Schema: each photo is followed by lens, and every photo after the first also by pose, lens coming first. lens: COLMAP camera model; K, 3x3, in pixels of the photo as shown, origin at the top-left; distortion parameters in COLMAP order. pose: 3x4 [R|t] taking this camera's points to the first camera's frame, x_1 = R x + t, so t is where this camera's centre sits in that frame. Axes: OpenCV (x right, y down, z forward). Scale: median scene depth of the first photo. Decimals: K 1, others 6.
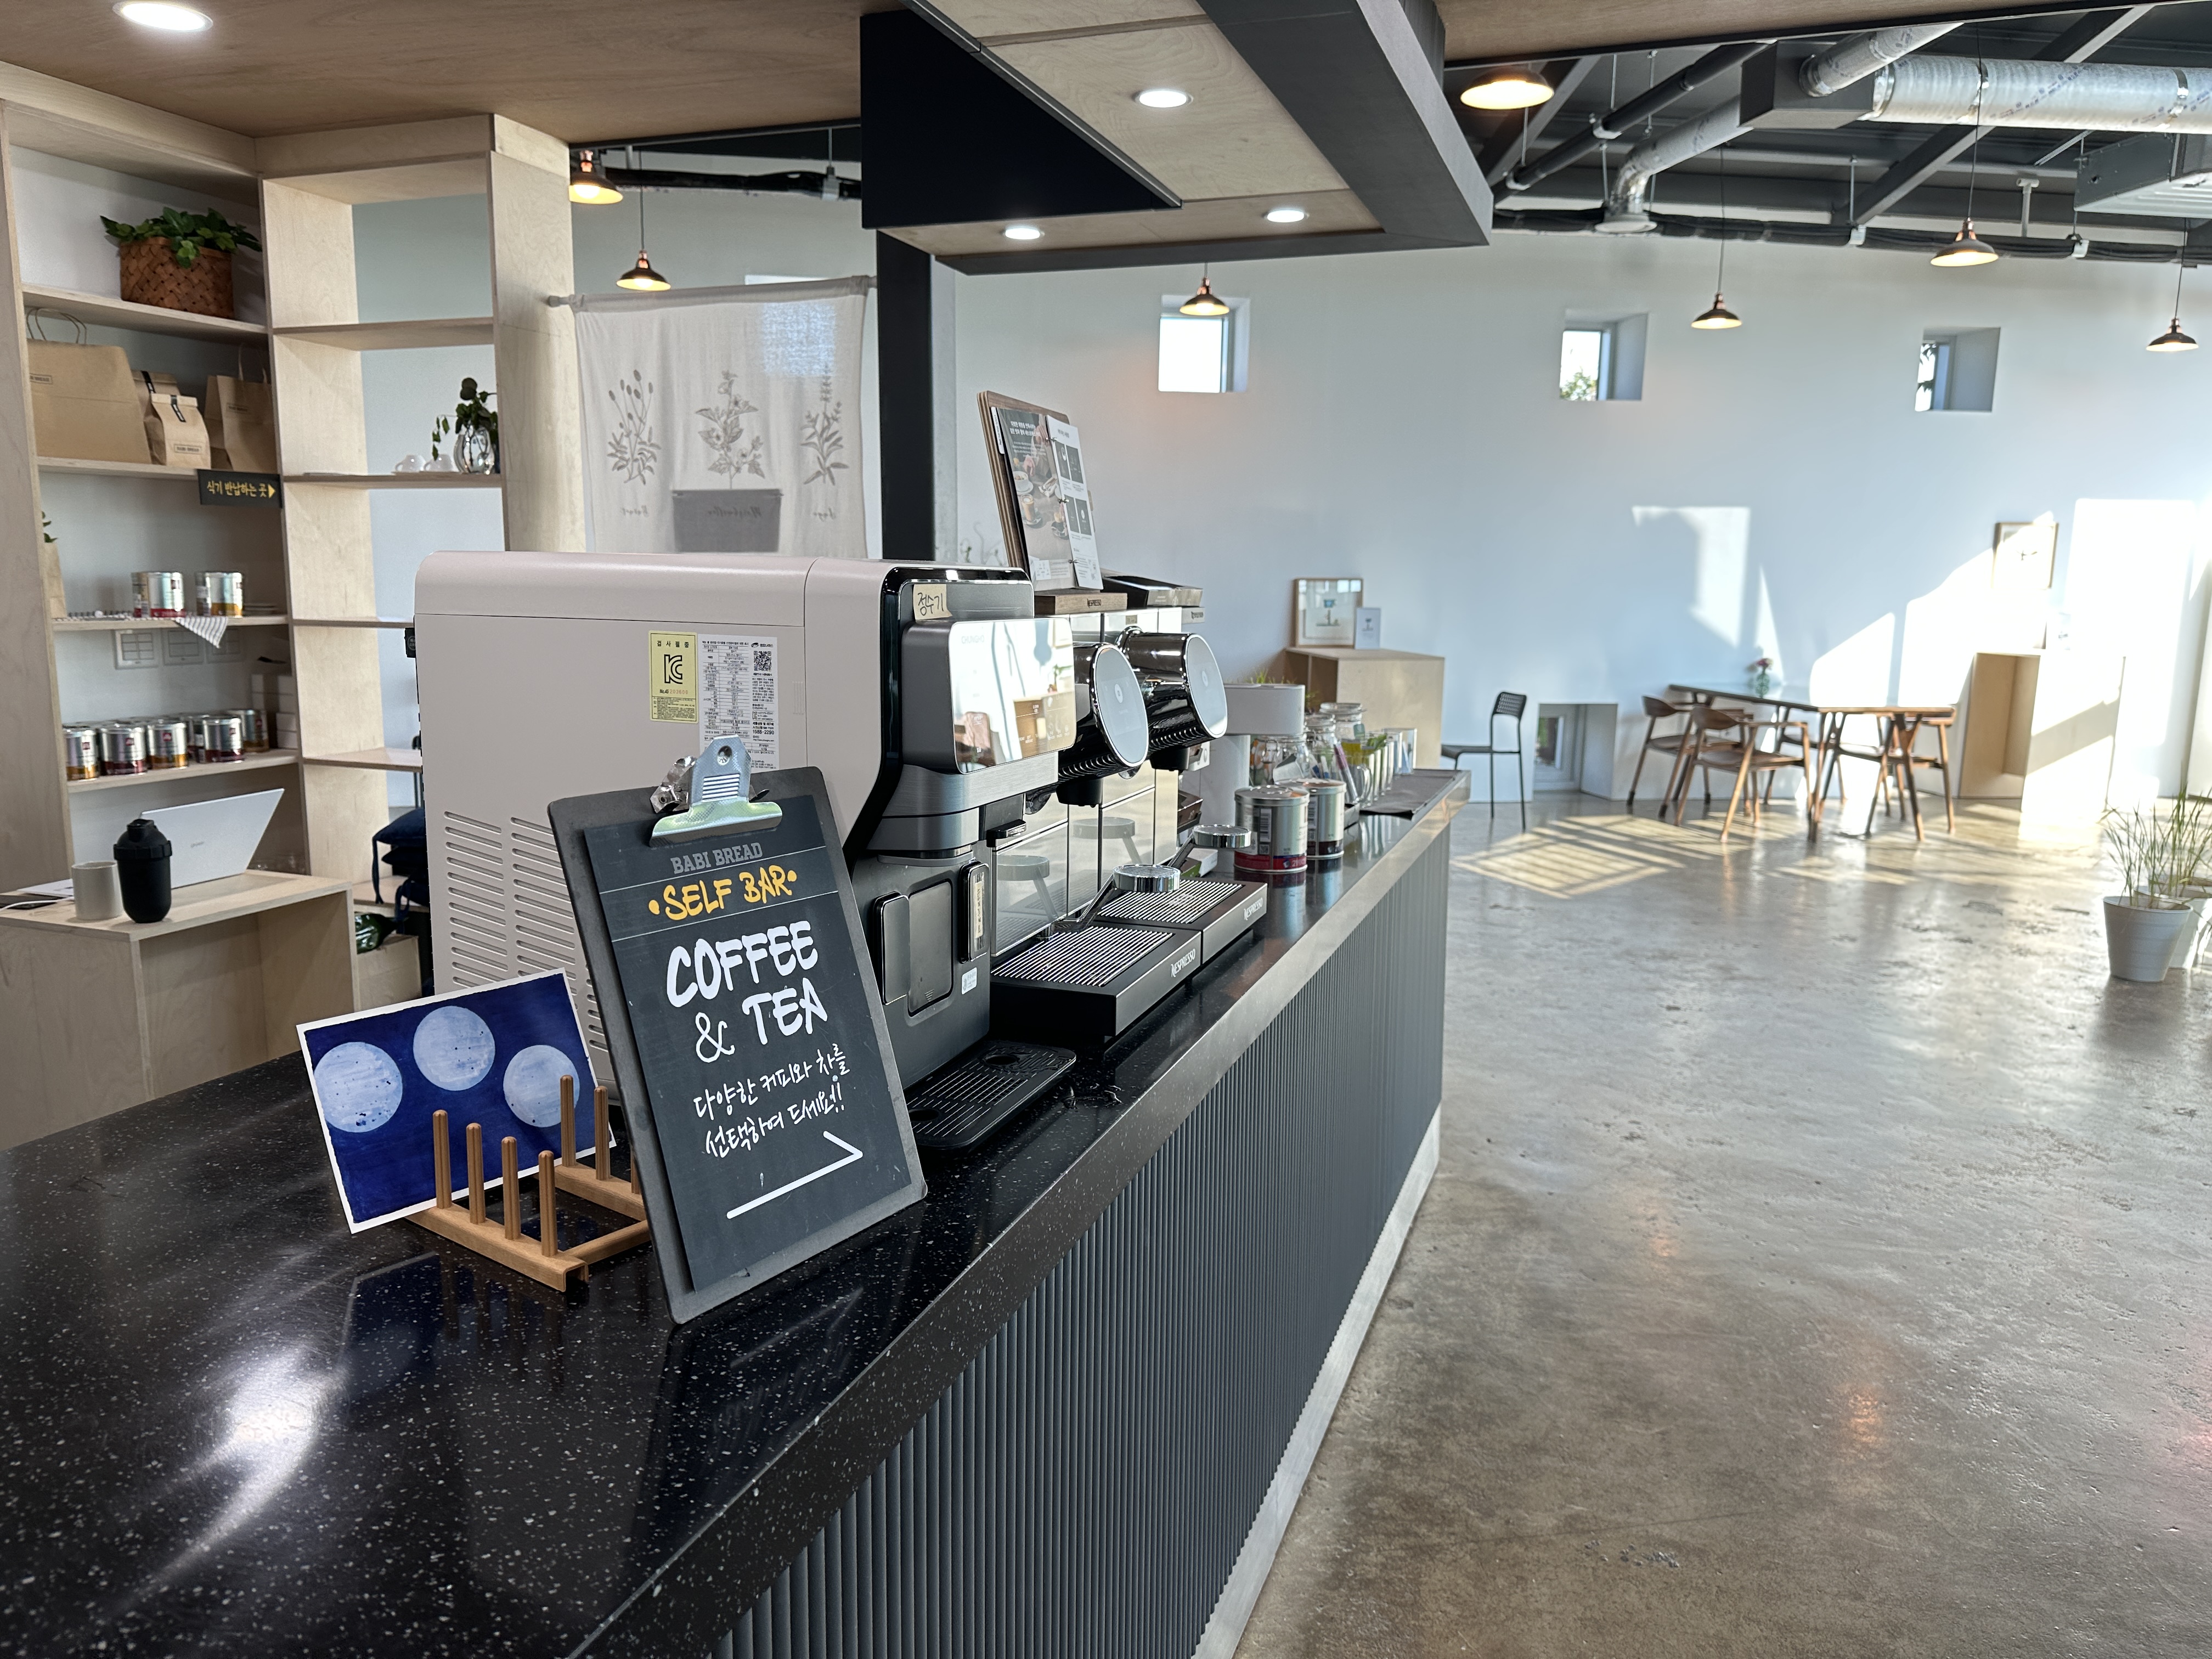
lens RADIAL K [[1523.8, 0, 1116.2], [0, 1523.8, 823.8], [0, 0, 1]] dist [-0.000083, -0.013100]
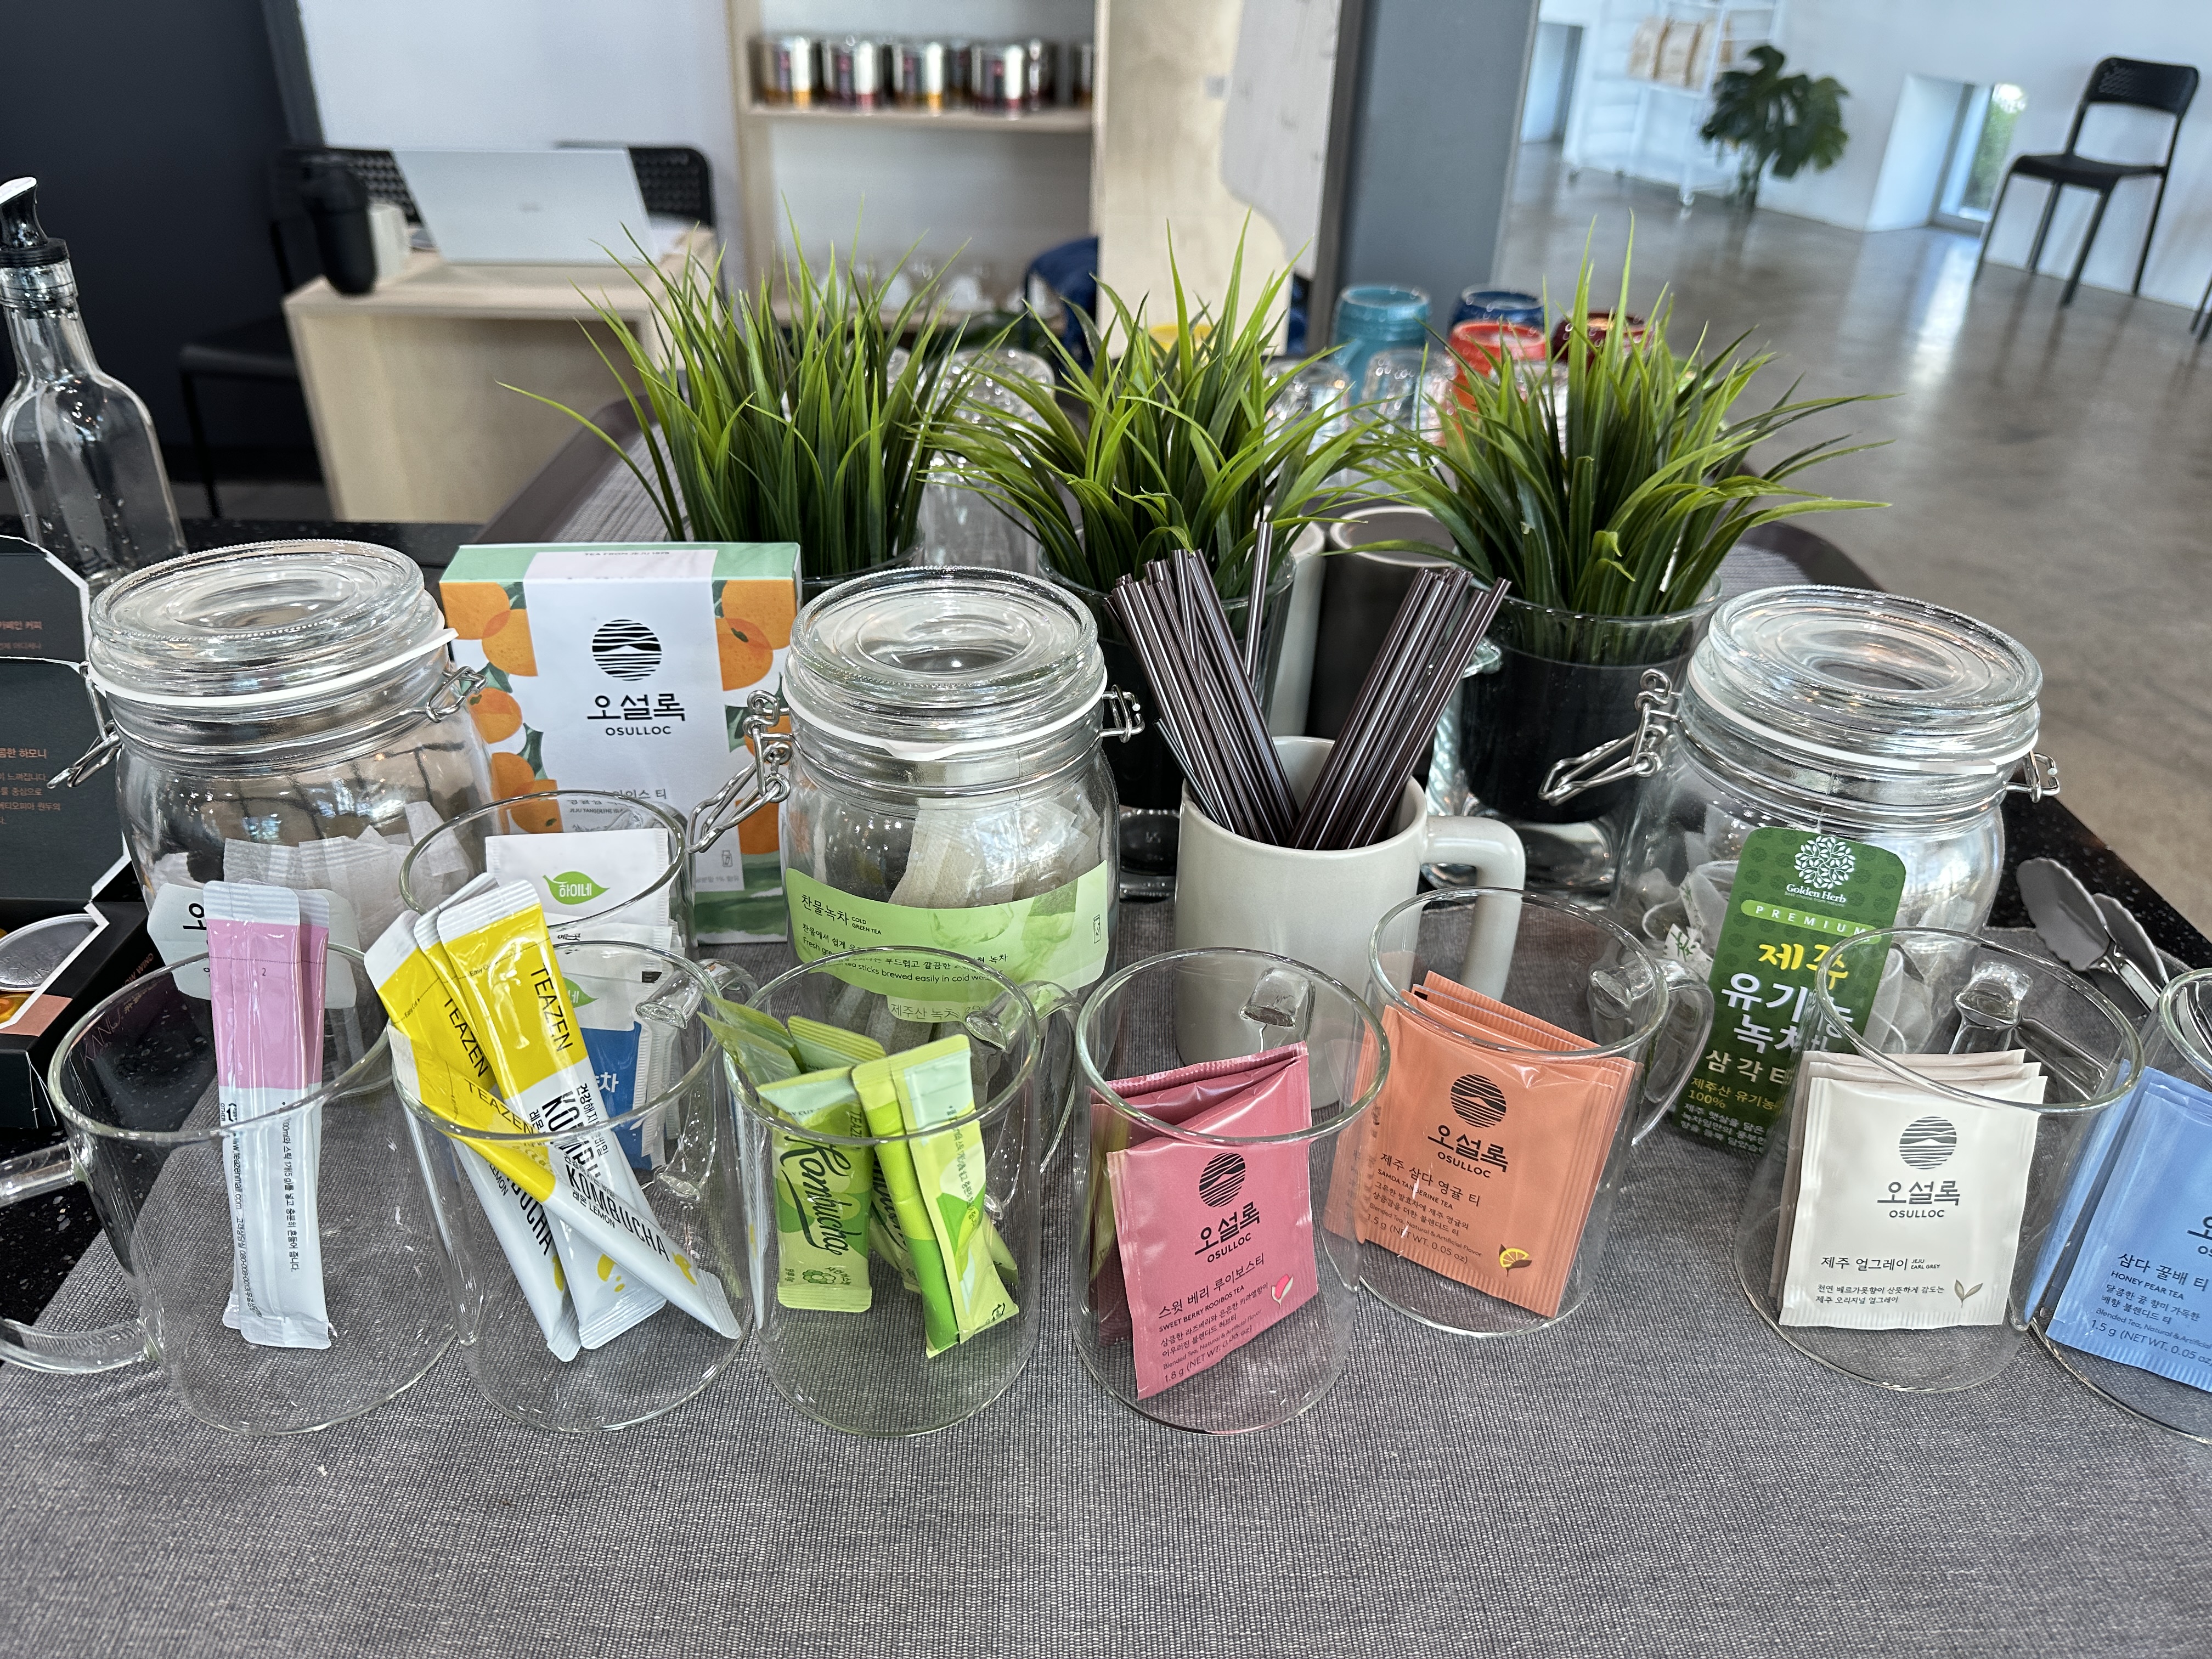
lens RADIAL K [[1523.8, 0, 1122.0], [0, 1523.8, 830.0], [0, 0, 1]] dist [-0.000083, -0.013100]
pose [[0.368340, 0.495204, -0.786828, 0.199131], [-0.173819, 0.868091, 0.464978, -0.095804], [0.913298, -0.034505, 0.405829, 0.764603]]
